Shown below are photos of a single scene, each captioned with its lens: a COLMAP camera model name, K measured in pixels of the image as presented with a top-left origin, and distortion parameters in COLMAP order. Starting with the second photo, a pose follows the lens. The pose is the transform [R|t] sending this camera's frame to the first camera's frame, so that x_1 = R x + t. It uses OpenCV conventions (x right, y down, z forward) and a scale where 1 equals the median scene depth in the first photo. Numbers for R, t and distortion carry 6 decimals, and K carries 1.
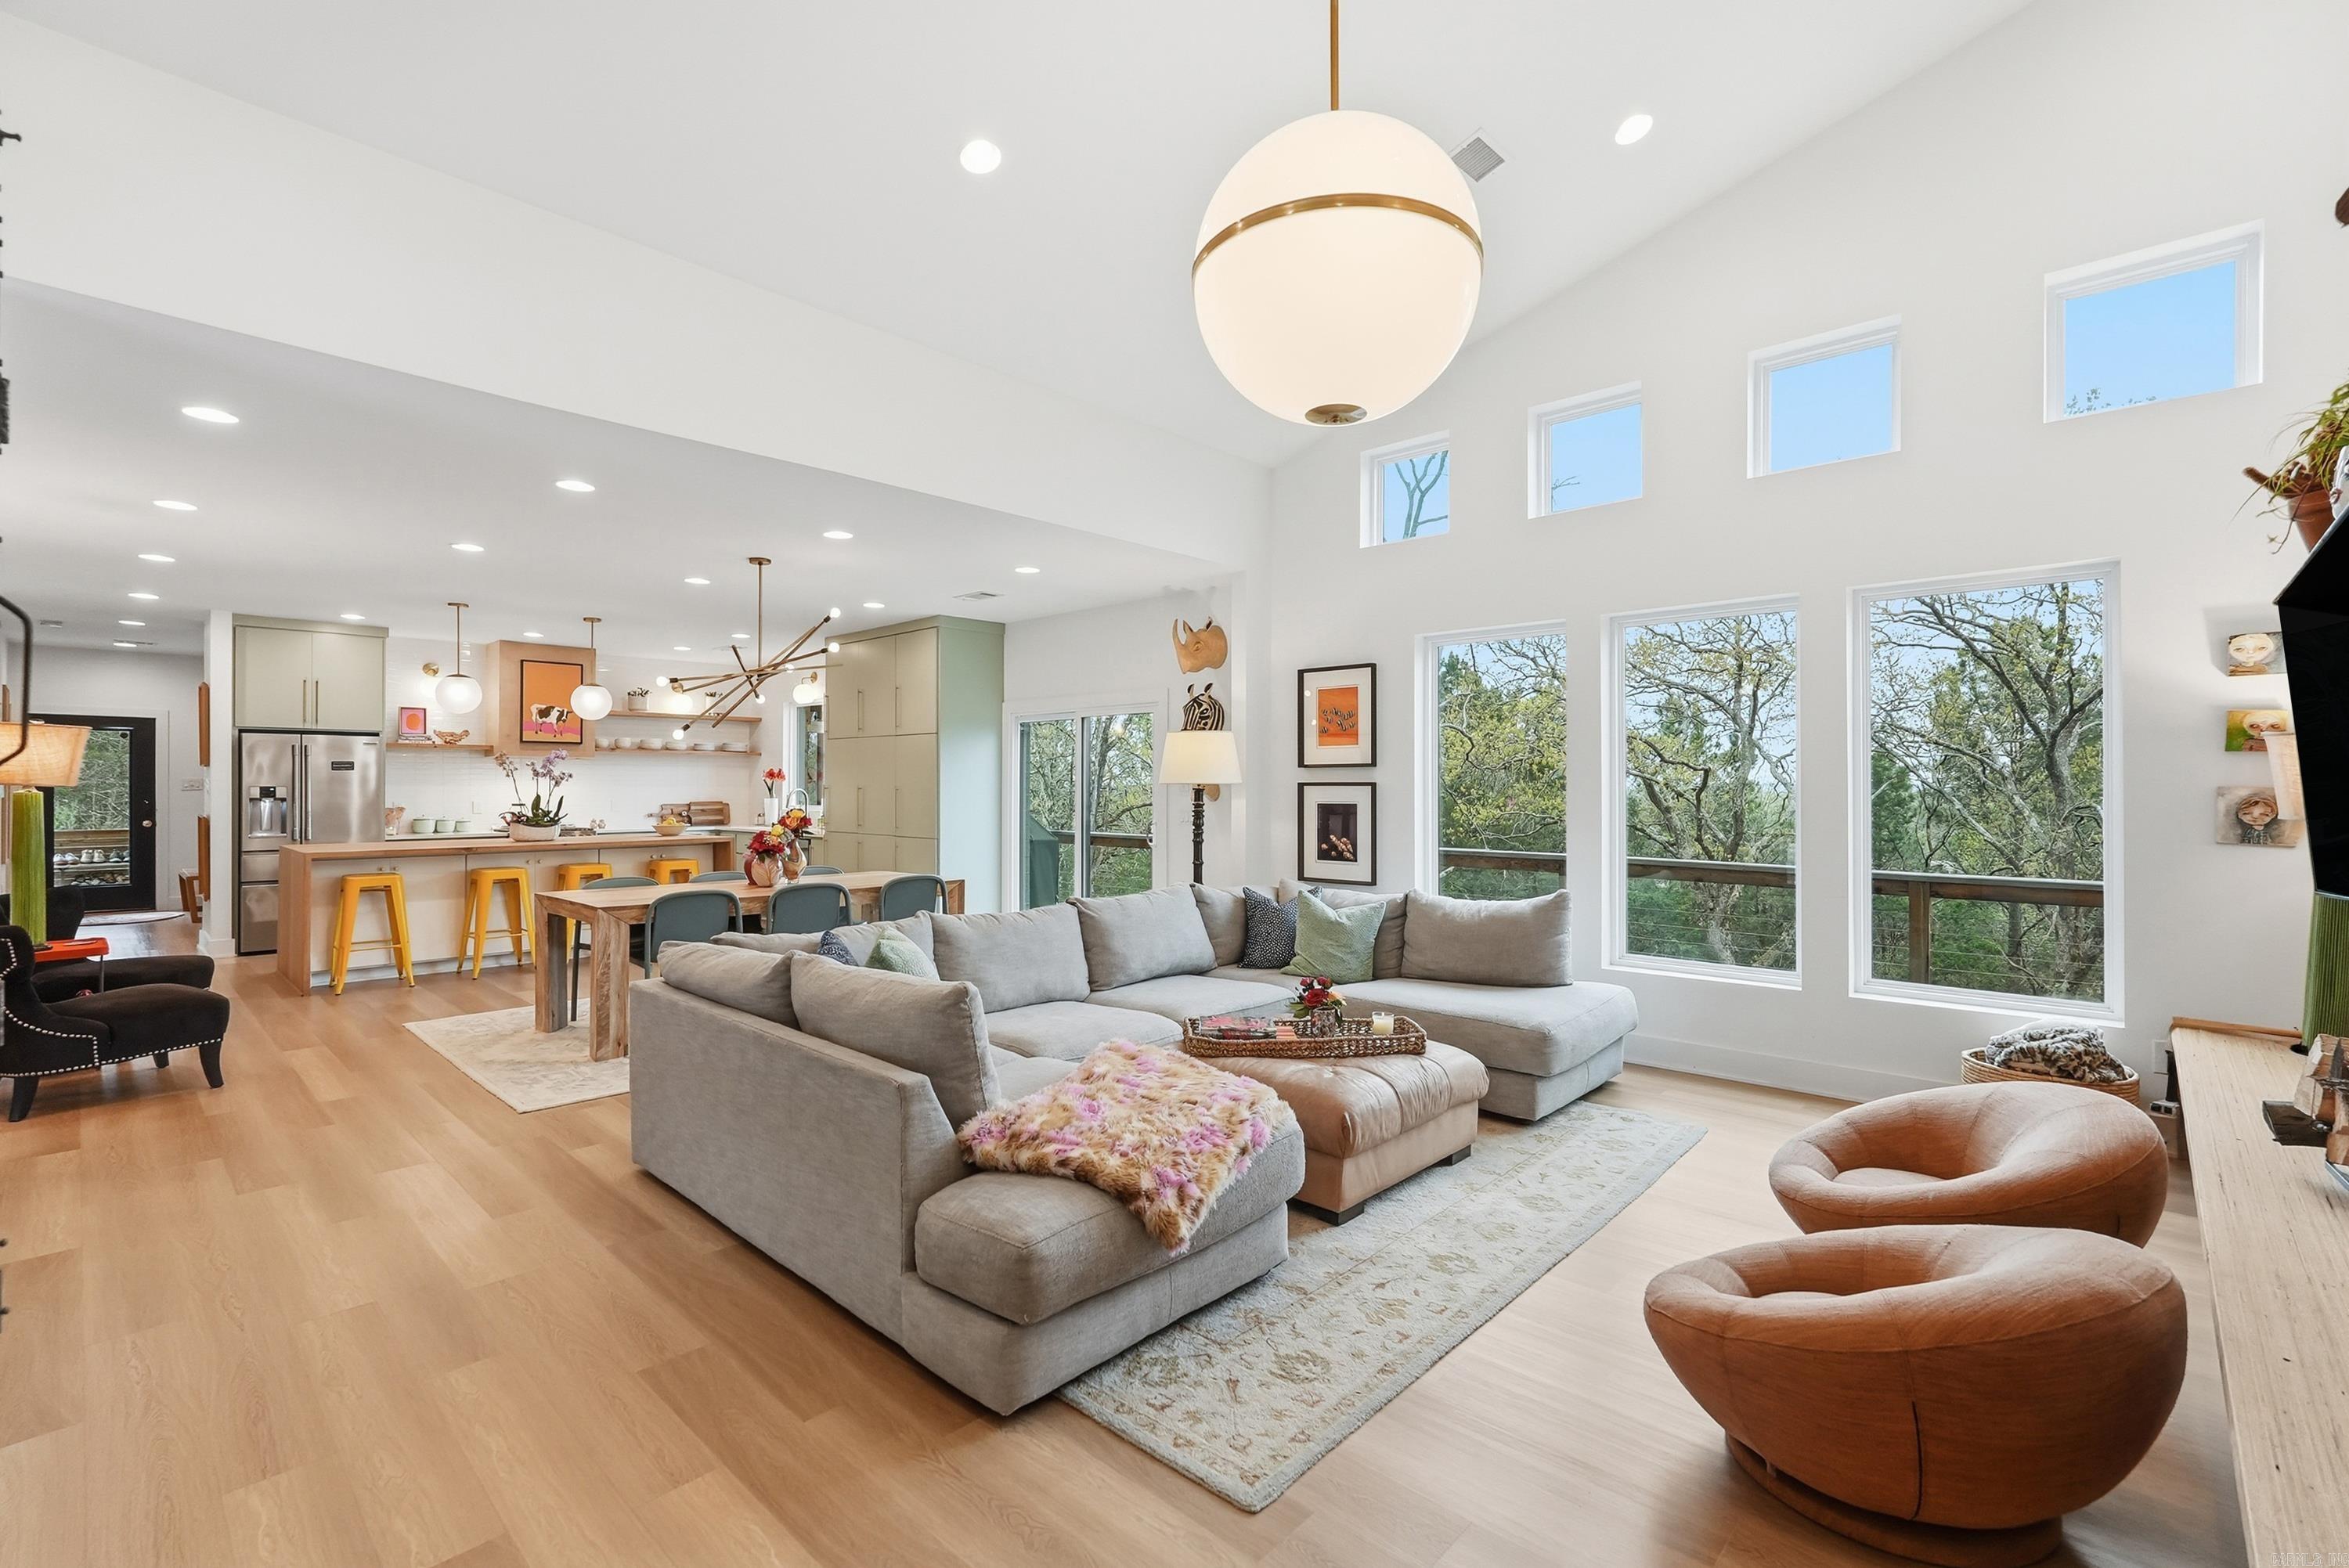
lens RADIAL K [[1051.9, 0, 1188.0], [0, 1051.9, 784.6], [0, 0, 1]] dist [-0.012369, 0.006761]
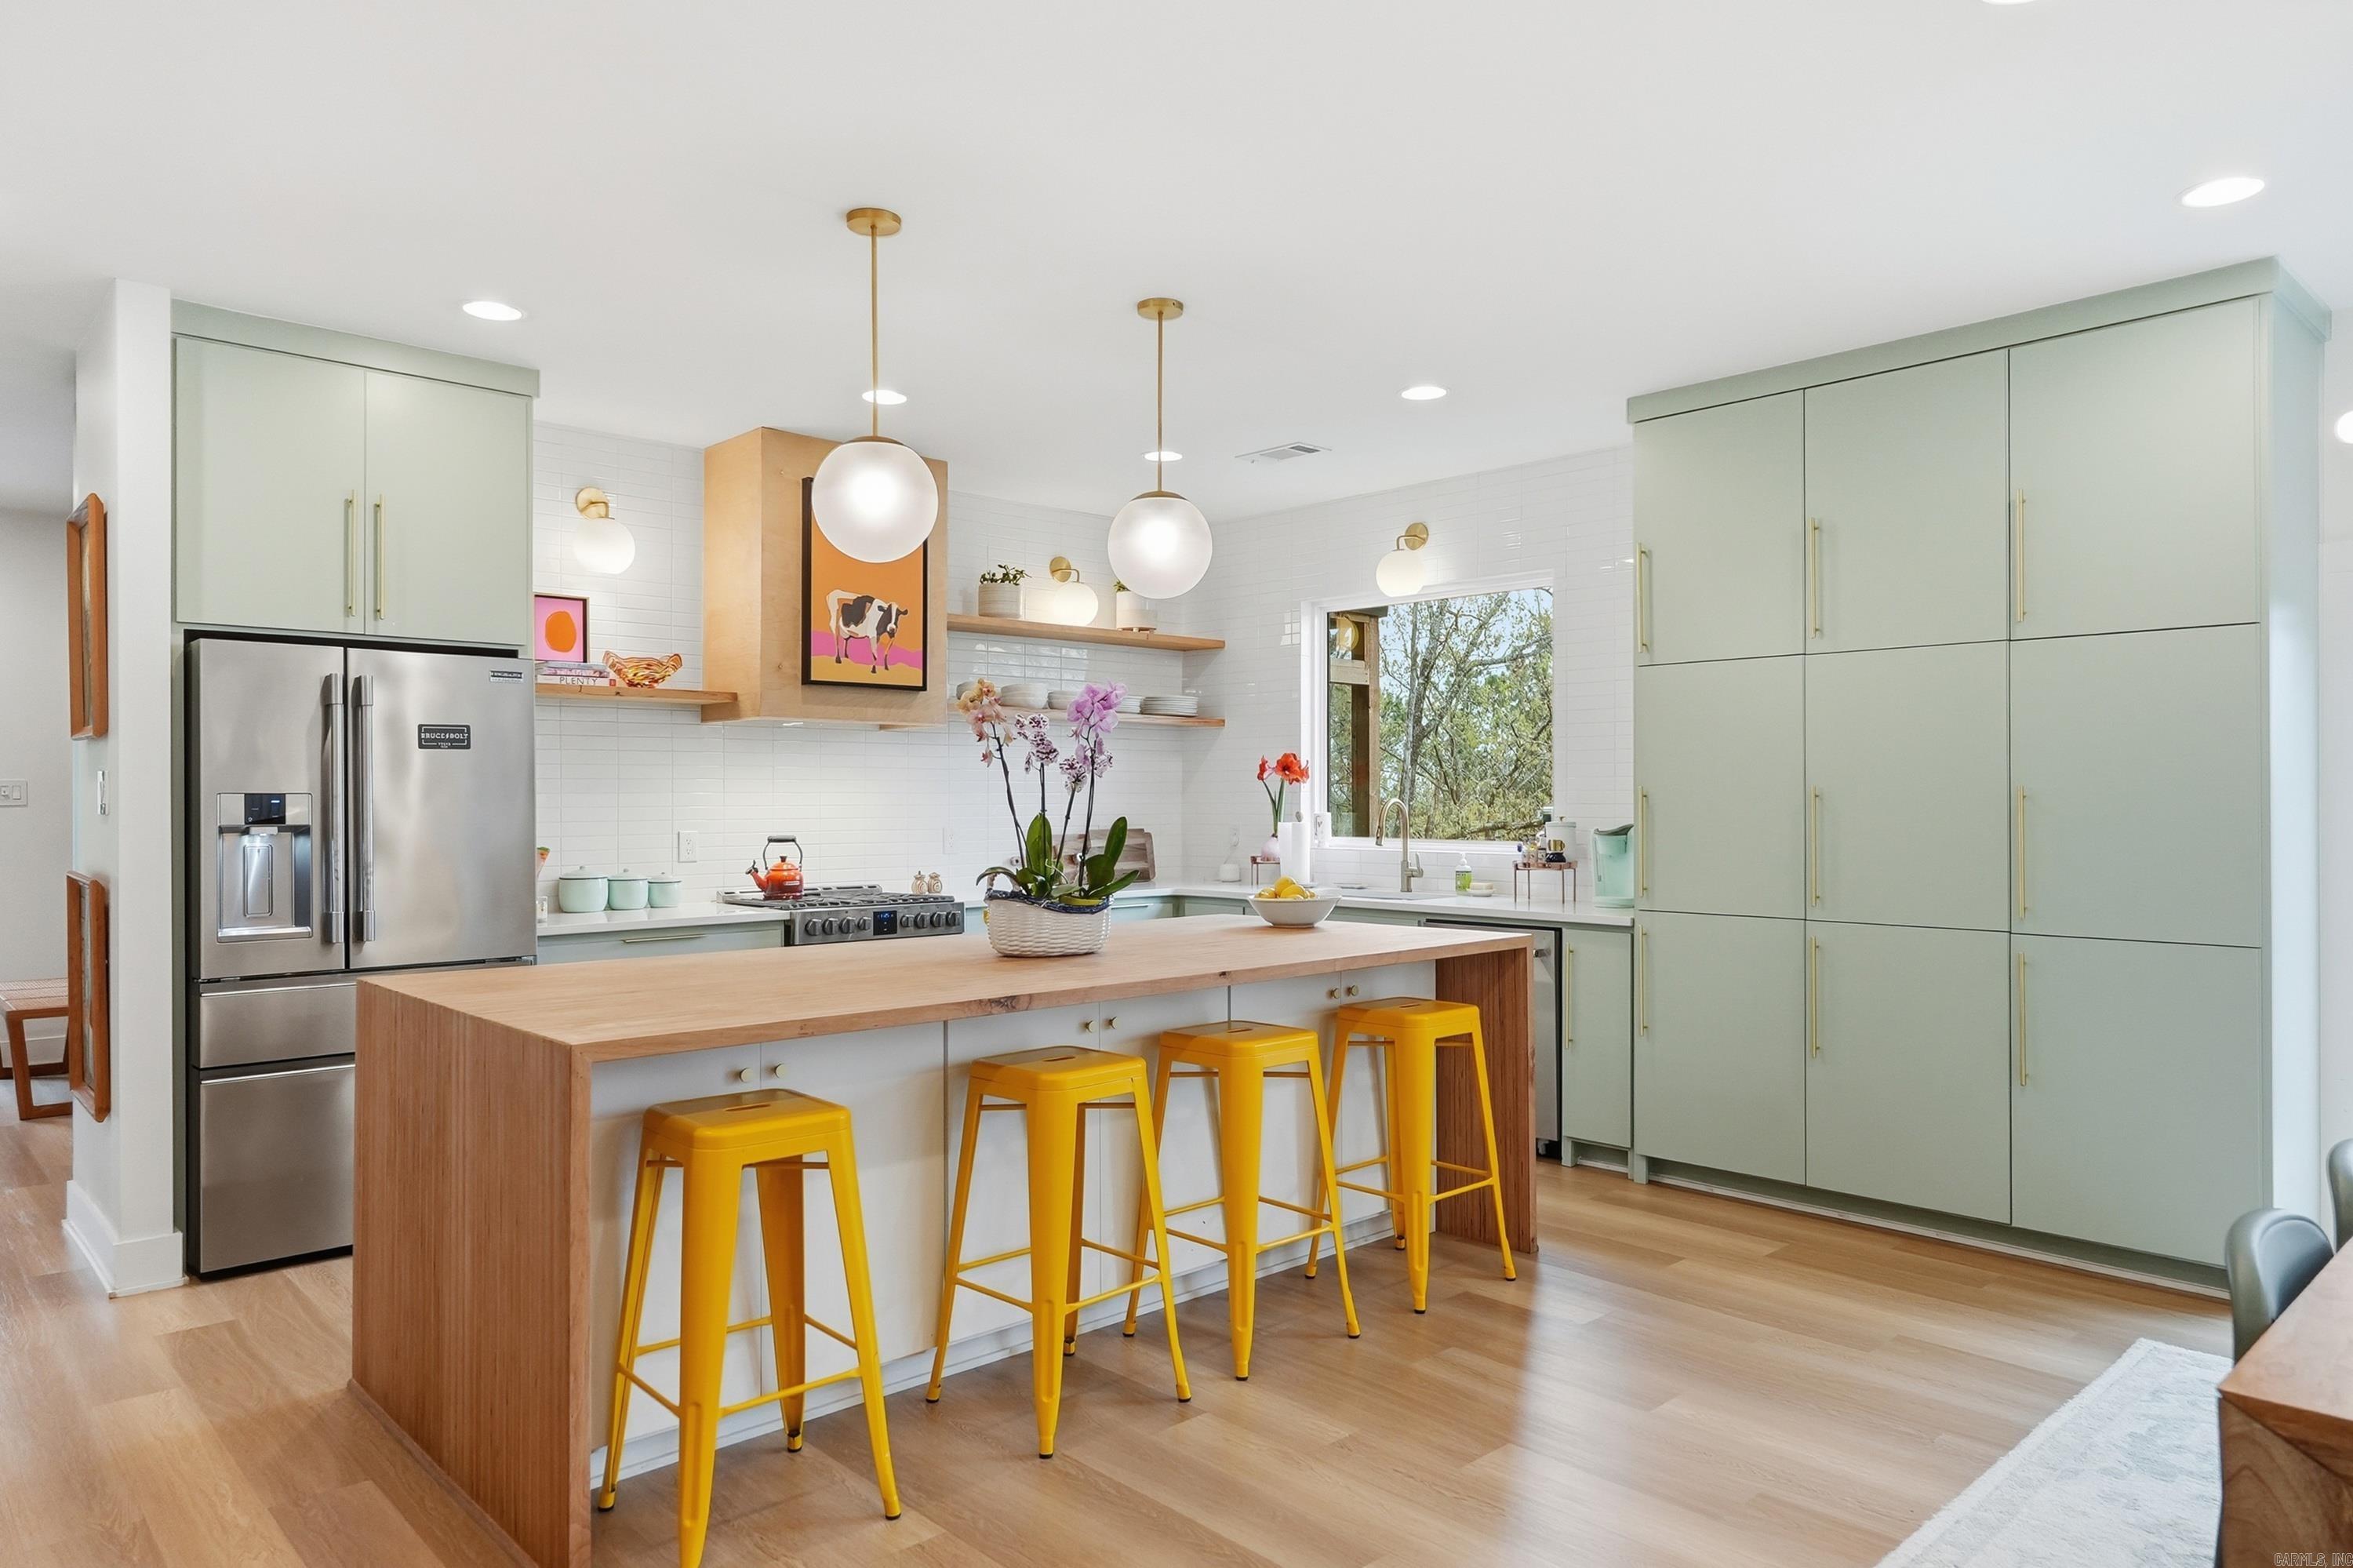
lens RADIAL K [[1480.7, 0, 1179.5], [0, 1480.7, 792.8], [0, 0, 1]] dist [0.005680, -0.009684]
pose [[0.998470, -0.003195, -0.055199, -0.696195], [0.003040, 0.999991, -0.002888, 0.005284], [0.055208, 0.002716, 0.998471, 0.663701]]
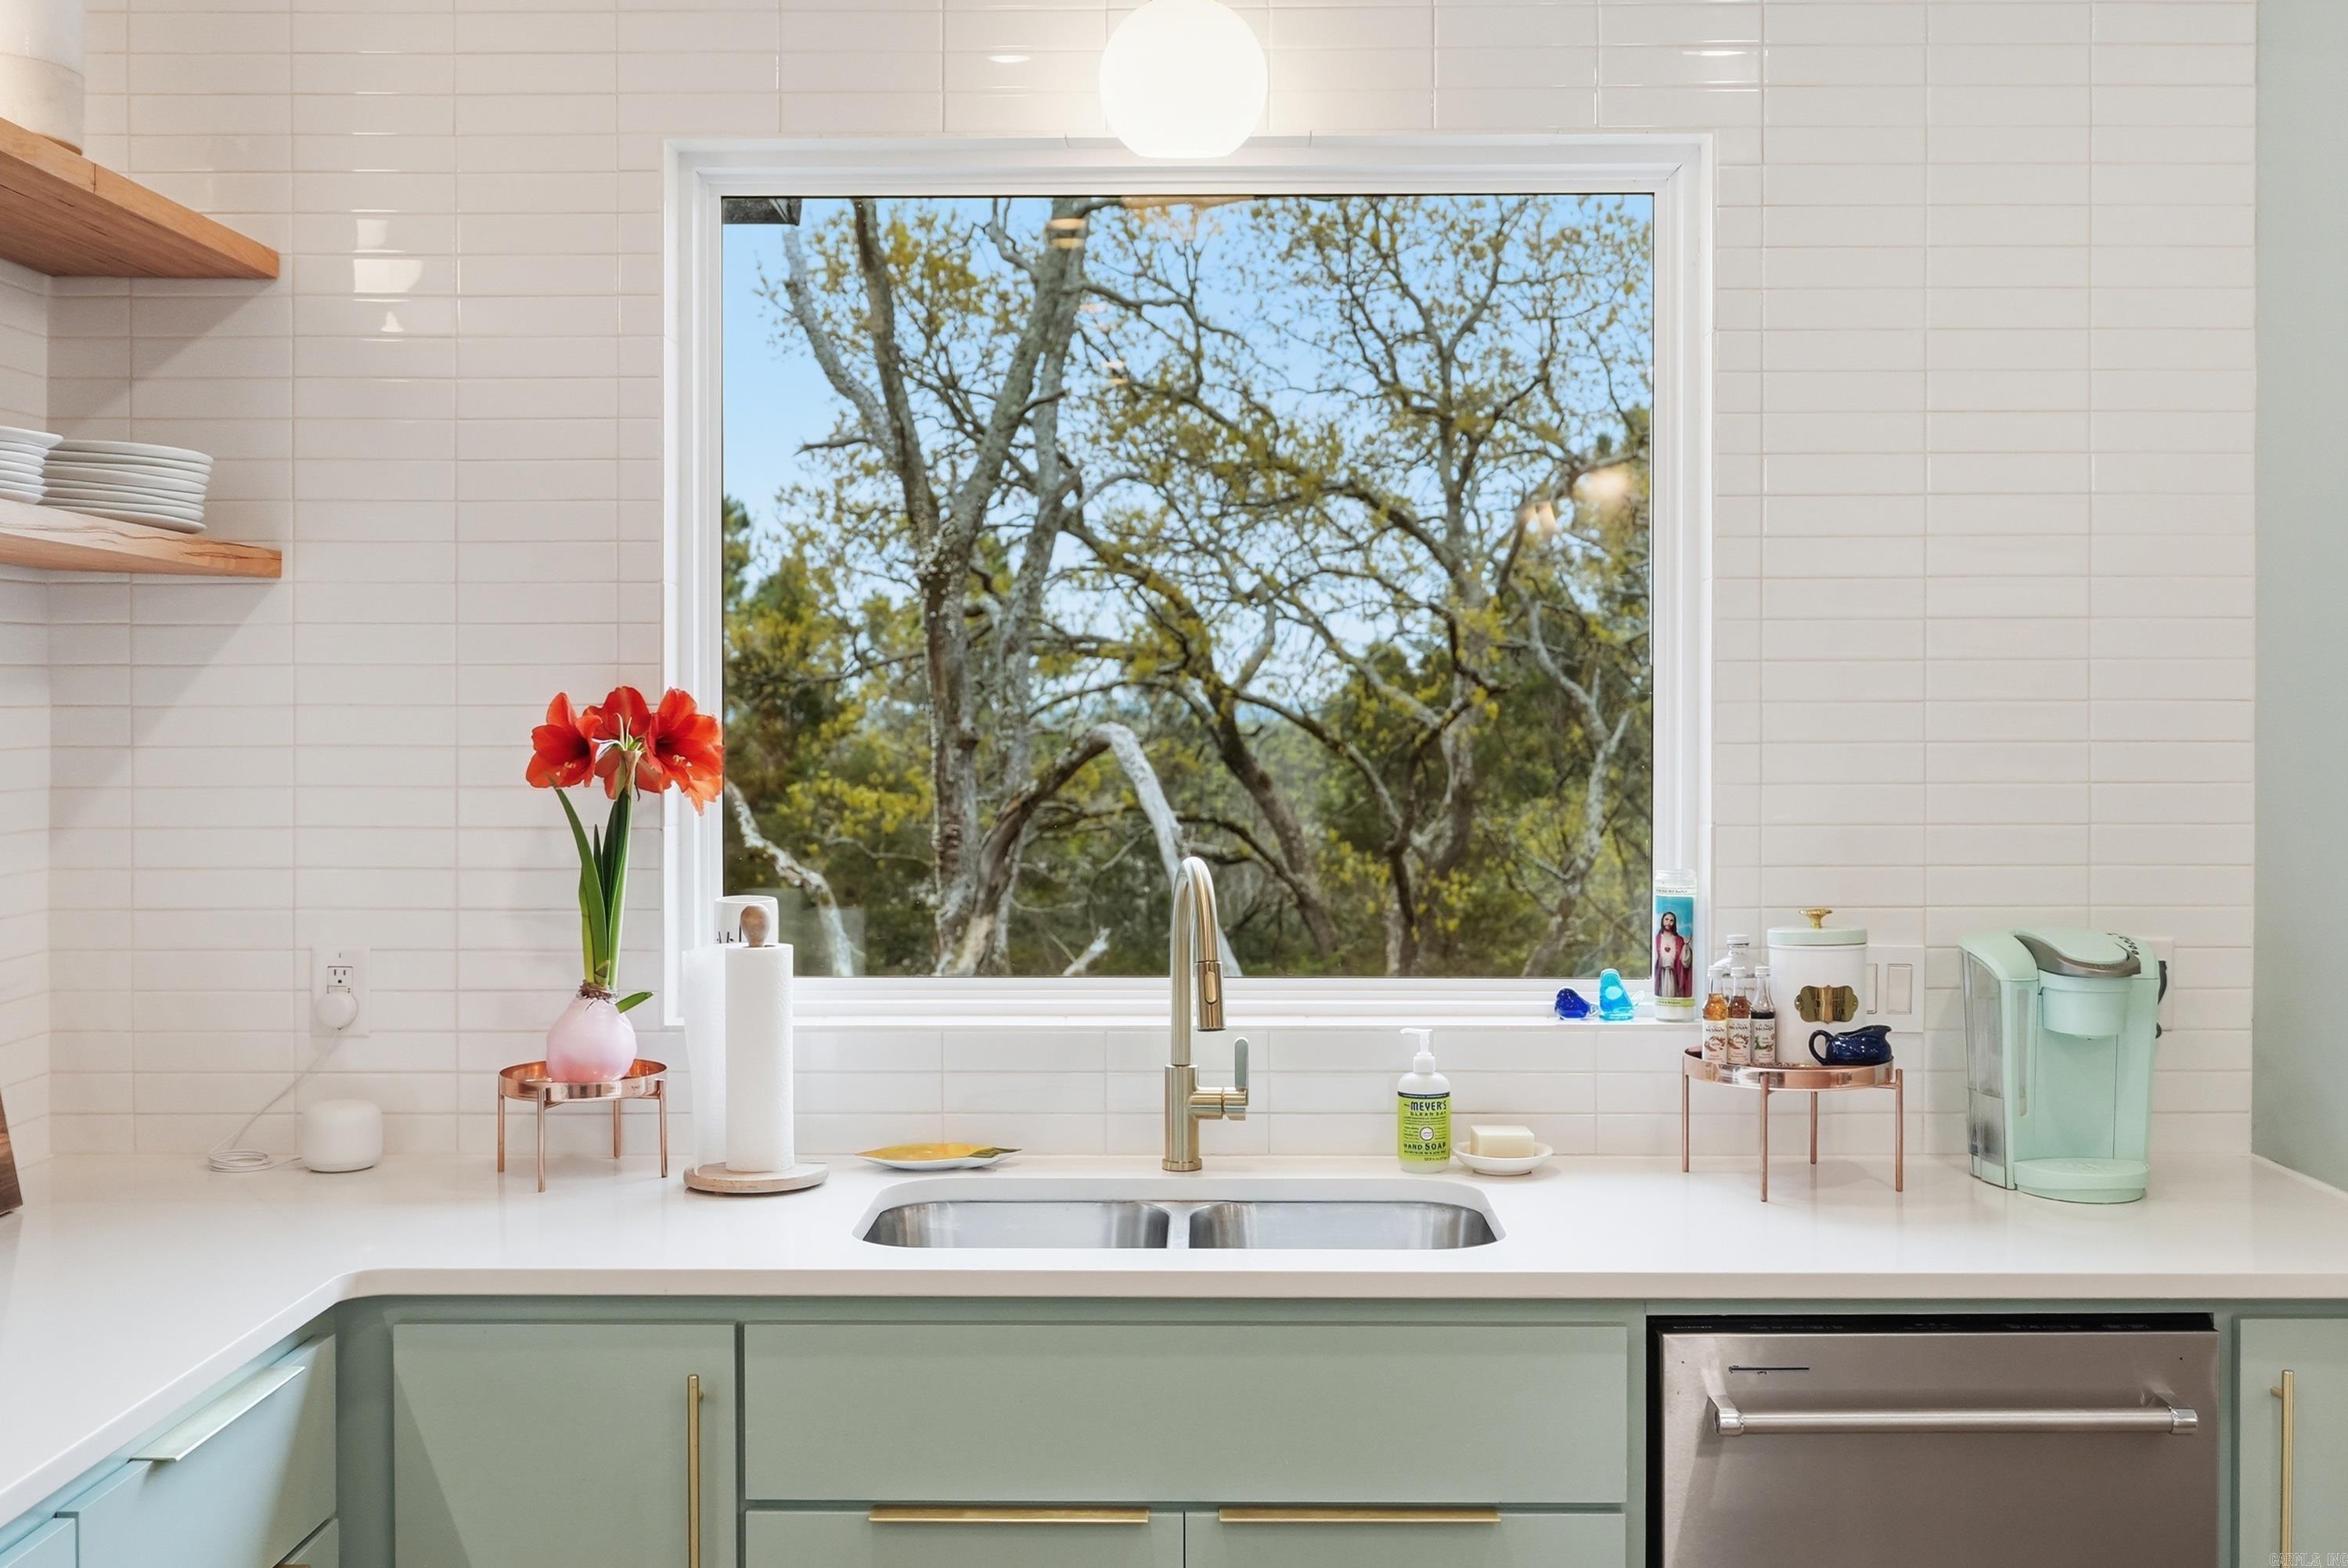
lens RADIAL K [[2353.8, 0, 1117.6], [0, 2353.8, 736.6], [0, 0, 1]] dist [0.015770, 0.000000]
pose [[0.743684, -0.008160, 0.668482, -0.917349], [0.000308, 0.999930, 0.011864, -0.021554], [-0.668532, -0.008618, 0.743634, 1.320963]]
